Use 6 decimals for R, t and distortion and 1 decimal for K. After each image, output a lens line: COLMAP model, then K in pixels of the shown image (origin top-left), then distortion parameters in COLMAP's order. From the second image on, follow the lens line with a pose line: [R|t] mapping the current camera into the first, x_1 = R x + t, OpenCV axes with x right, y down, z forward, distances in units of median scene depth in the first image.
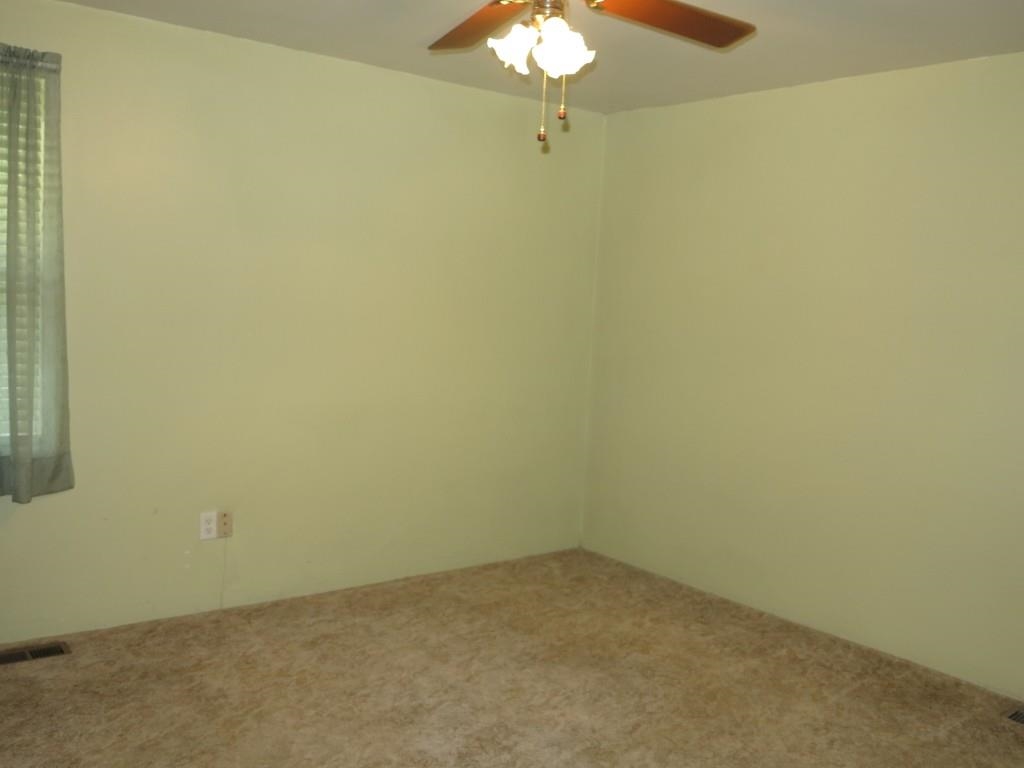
lens RADIAL K [[948.0, 0, 509.3], [0, 948.0, 379.8], [0, 0, 1]] dist [-0.052605, 0.000000]
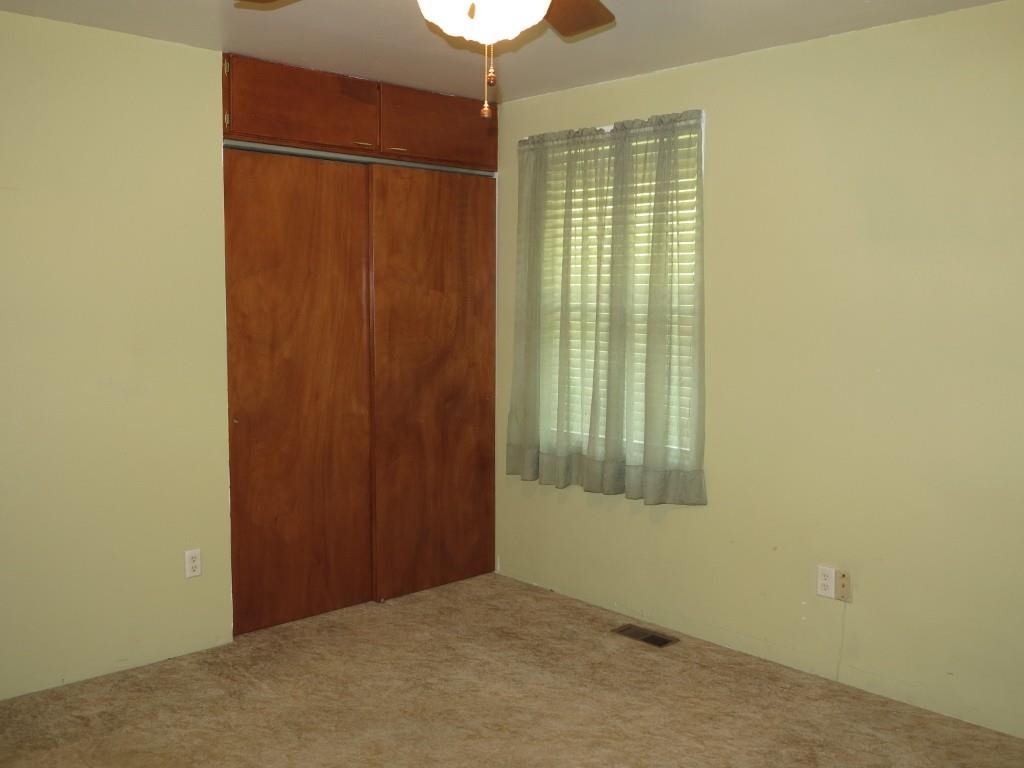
lens RADIAL K [[948.0, 0, 509.6], [0, 948.0, 389.7], [0, 0, 1]] dist [-0.052605, 0.000000]
pose [[0.072066, 0.044080, -0.996425, 0.605226], [-0.088332, 0.995379, 0.037645, -0.038090], [0.993481, 0.085303, 0.075627, 0.687726]]
